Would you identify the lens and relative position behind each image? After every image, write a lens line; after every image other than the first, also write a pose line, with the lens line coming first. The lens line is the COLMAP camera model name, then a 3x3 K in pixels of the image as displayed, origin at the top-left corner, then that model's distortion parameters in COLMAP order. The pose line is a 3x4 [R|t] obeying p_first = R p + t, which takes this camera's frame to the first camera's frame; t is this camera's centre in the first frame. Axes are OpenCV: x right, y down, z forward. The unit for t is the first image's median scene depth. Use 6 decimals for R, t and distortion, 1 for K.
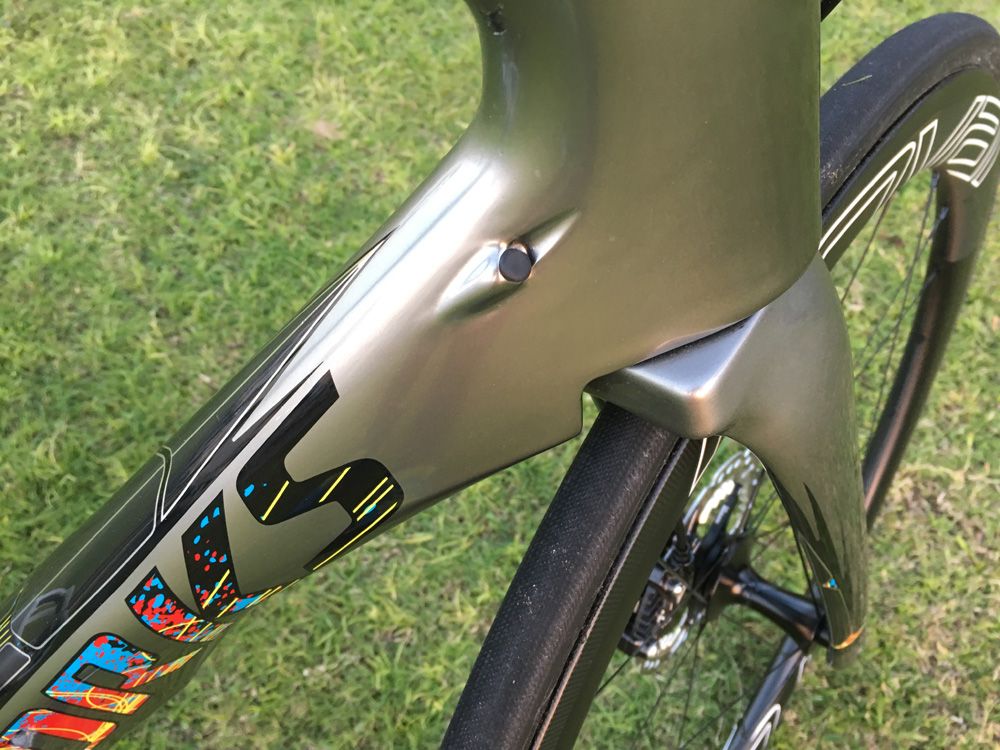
lens RADIAL K [[849.1, 0, 506.2], [0, 849.1, 396.1], [0, 0, 1]] dist [0.080116, -0.120642]
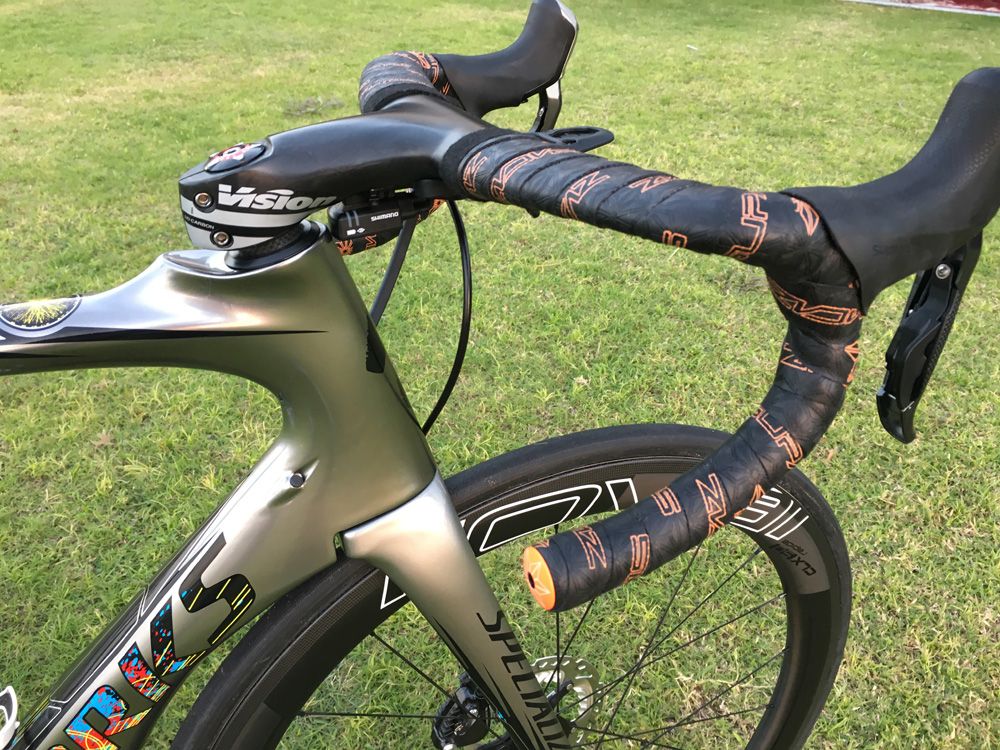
lens RADIAL K [[849.1, 0, 506.2], [0, 849.1, 396.1], [0, 0, 1]] dist [0.080116, -0.120642]
pose [[0.995439, -0.047787, 0.082569, 0.079090], [0.074803, 0.928139, -0.364641, 0.107221], [-0.059211, 0.369154, 0.927480, -0.277483]]
